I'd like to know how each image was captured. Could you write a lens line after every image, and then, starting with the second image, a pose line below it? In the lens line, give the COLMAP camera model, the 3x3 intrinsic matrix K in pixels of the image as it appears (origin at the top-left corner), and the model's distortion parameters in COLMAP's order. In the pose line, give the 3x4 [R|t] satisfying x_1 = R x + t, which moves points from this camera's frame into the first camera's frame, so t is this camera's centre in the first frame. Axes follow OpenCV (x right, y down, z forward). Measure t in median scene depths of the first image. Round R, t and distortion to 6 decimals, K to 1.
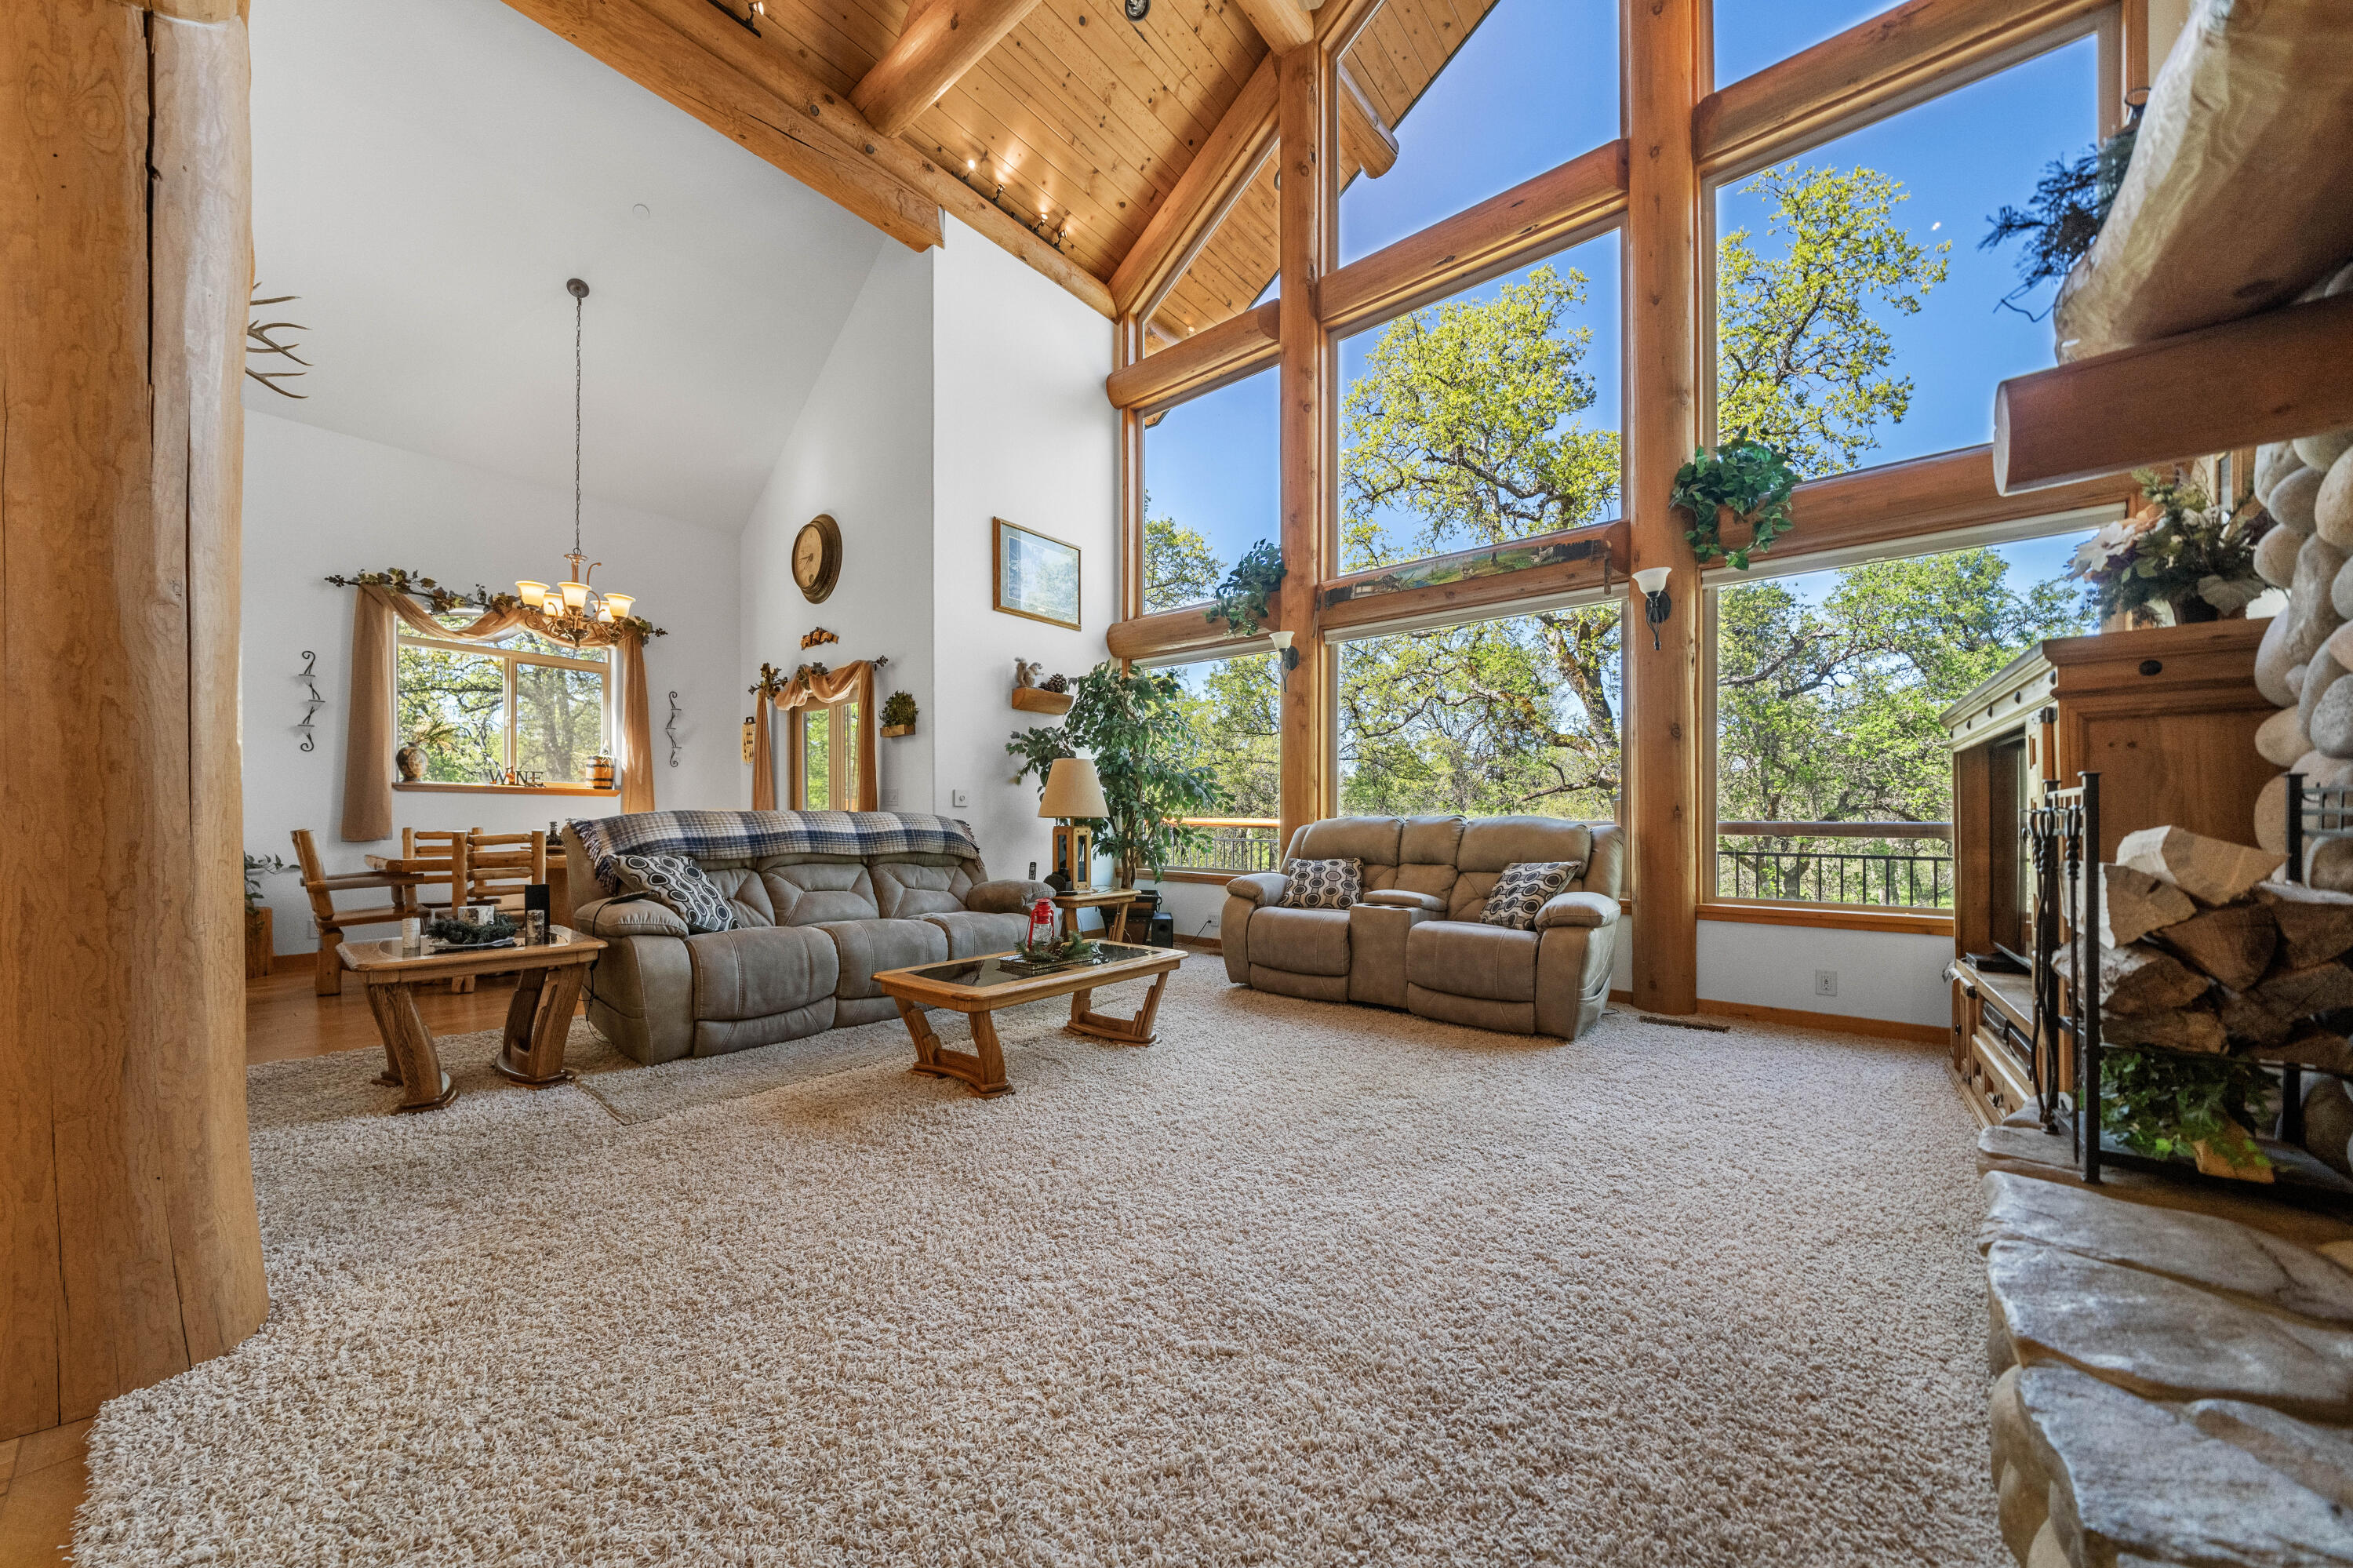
lens RADIAL K [[812.5, 0, 1173.4], [0, 812.5, 809.4], [0, 0, 1]] dist [-0.000919, -0.000015]
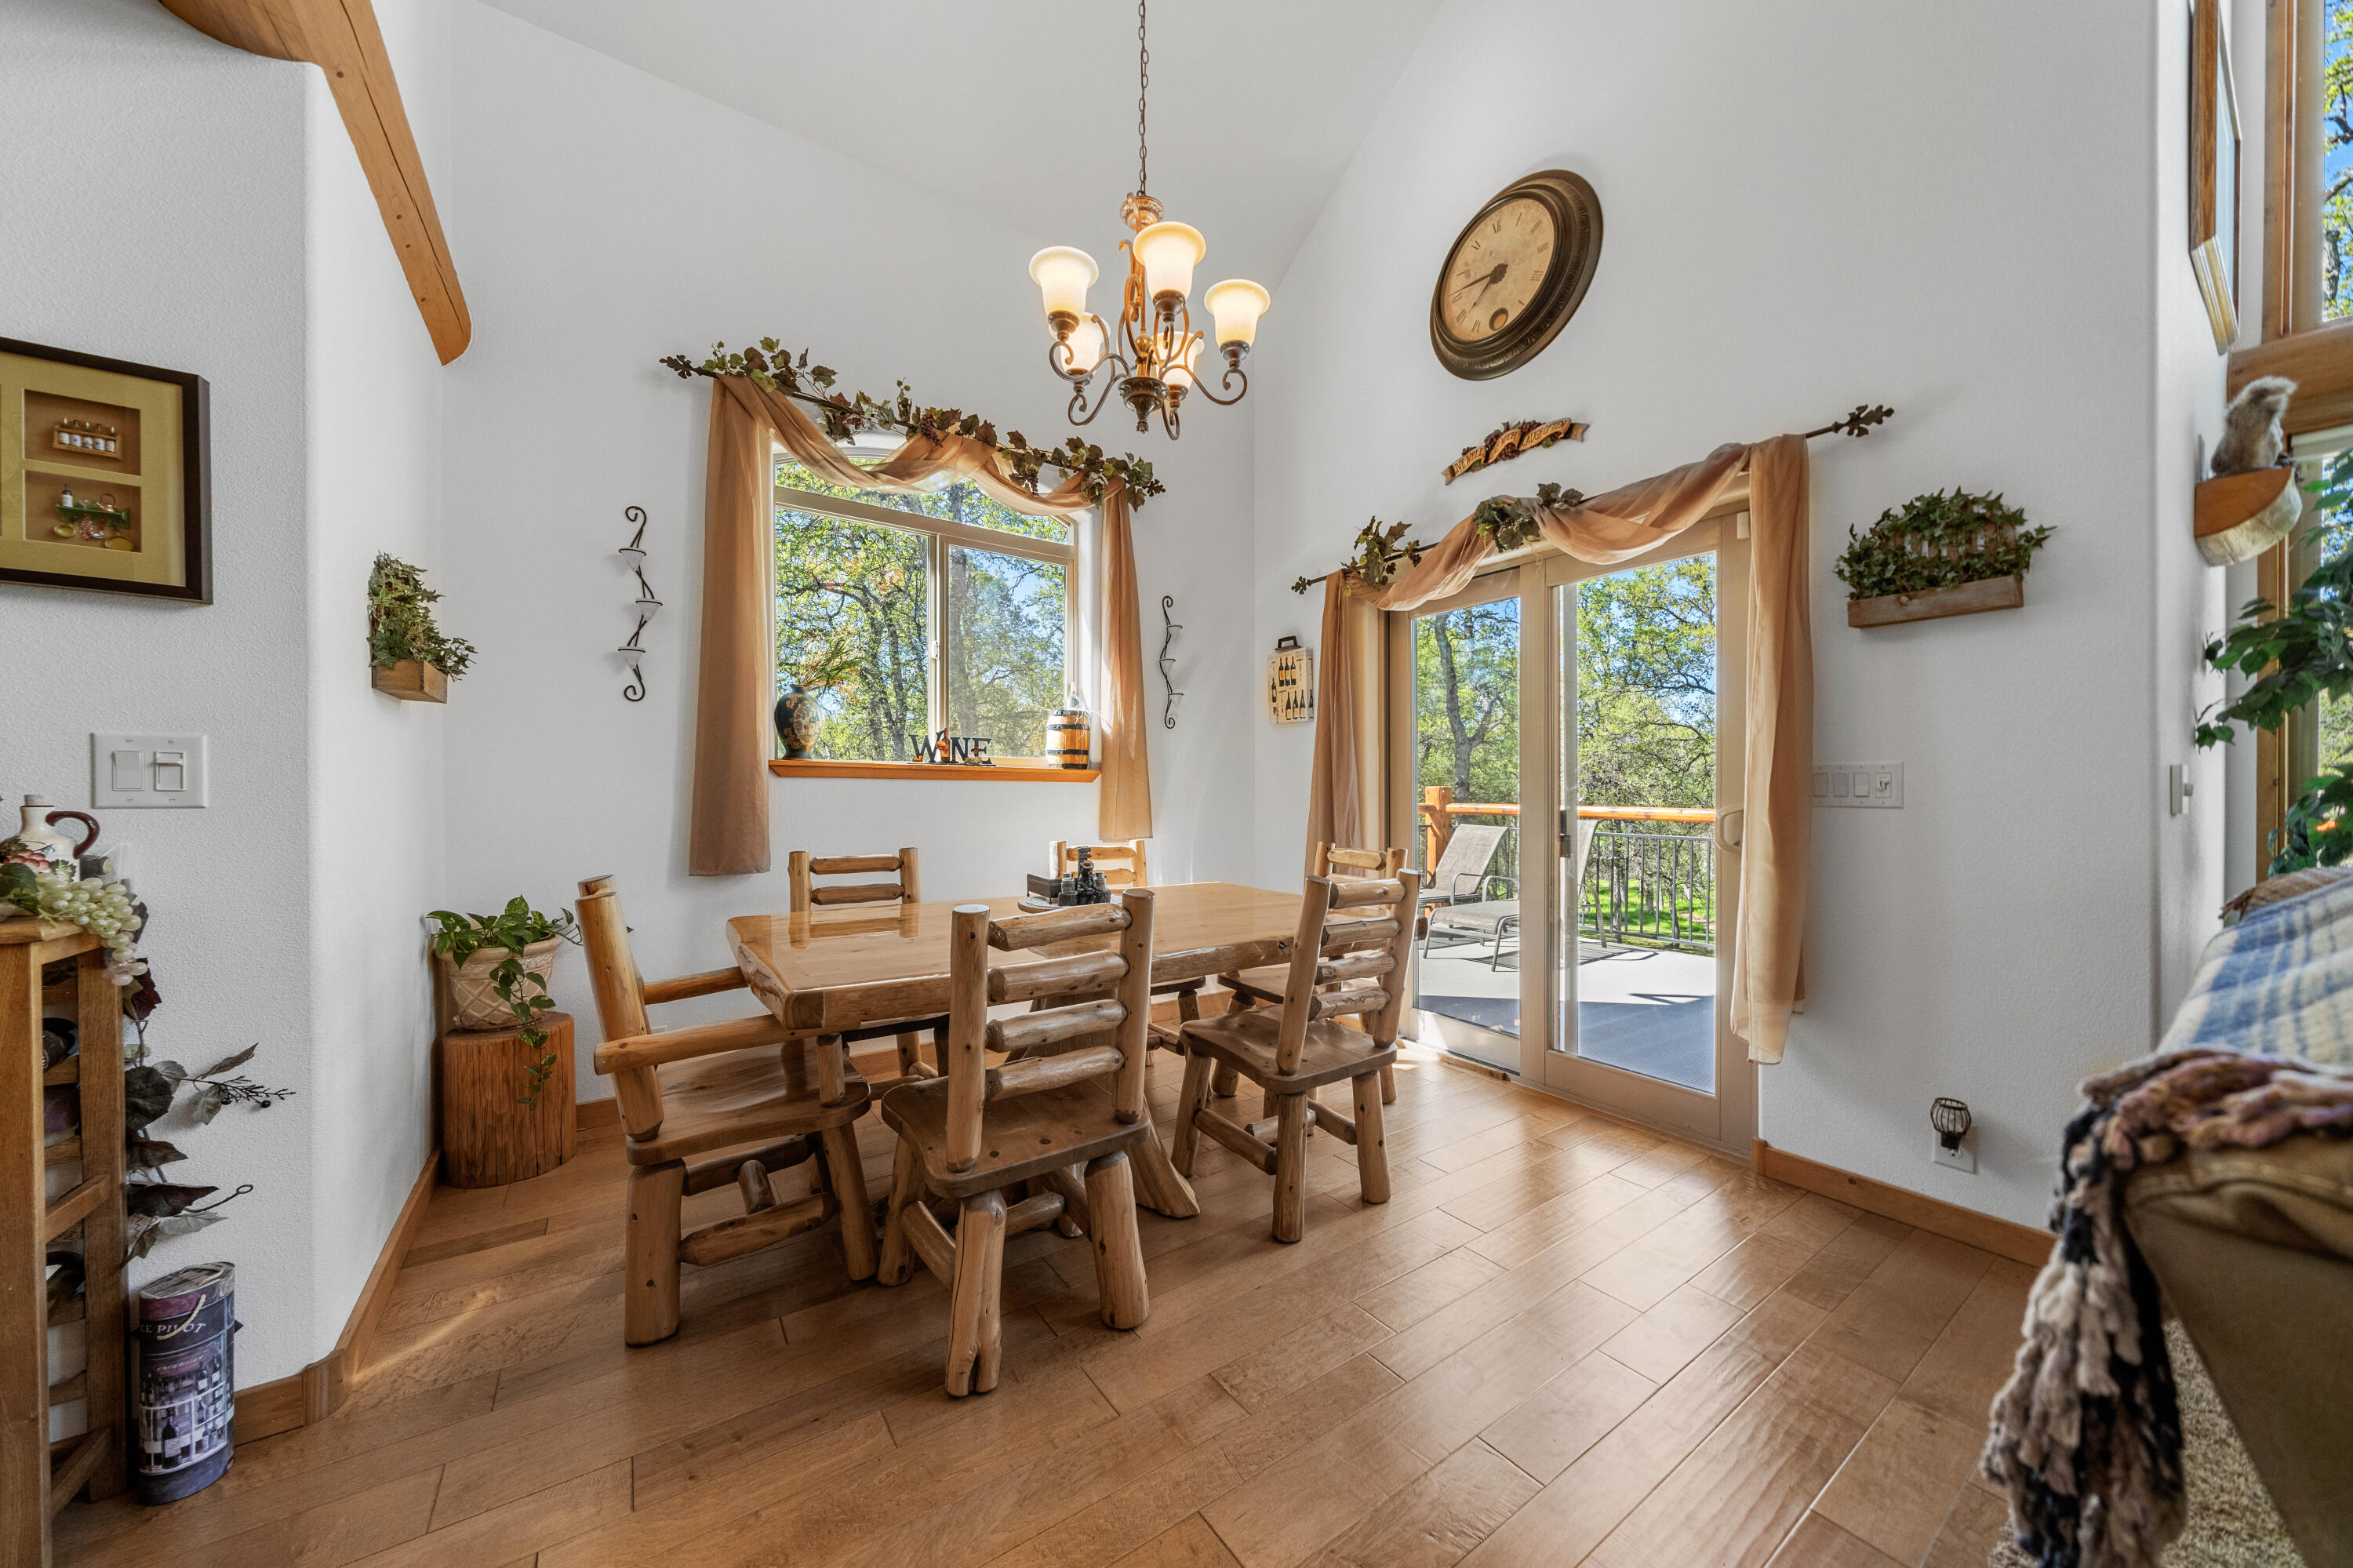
lens RADIAL K [[807.3, 0, 1176.5], [0, 807.3, 784.0], [0, 0, 1]] dist [-0.000941, 0.000046]
pose [[0.963726, -0.001938, -0.266887, -0.553218], [0.002894, 0.999991, 0.003188, -0.018519], [0.266878, -0.003845, 0.963723, 0.551553]]
